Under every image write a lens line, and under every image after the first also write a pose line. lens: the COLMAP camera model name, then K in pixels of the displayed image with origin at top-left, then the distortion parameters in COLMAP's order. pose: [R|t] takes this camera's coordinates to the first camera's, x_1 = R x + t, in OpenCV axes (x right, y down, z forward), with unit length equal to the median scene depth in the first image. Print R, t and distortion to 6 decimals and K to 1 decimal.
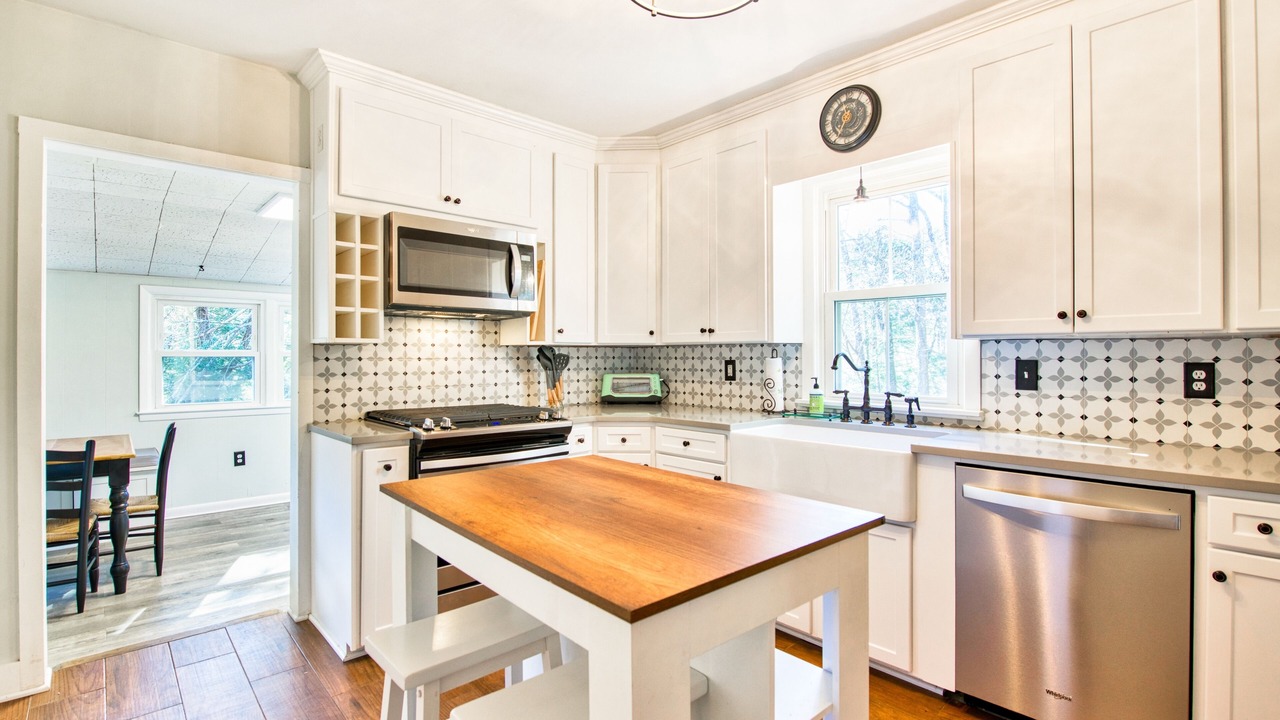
lens RADIAL K [[602.9, 0, 643.2], [0, 602.9, 353.0], [0, 0, 1]] dist [0.009868, 0.000206]
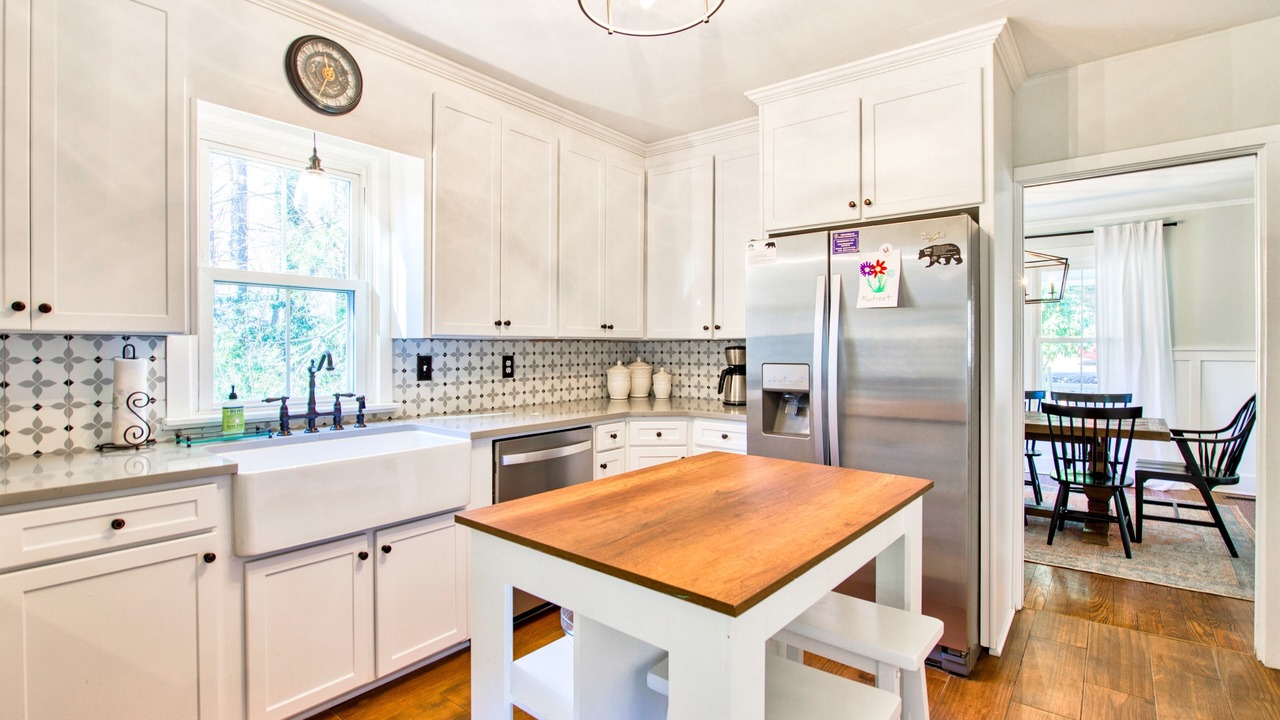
lens RADIAL K [[602.9, 0, 628.0], [0, 602.9, 341.3], [0, 0, 1]] dist [0.009868, 0.000206]
pose [[-0.126984, 0.015419, 0.991785, -0.554850], [0.003506, 0.999880, -0.015096, 0.002113], [-0.991899, 0.001560, -0.127023, 0.681365]]
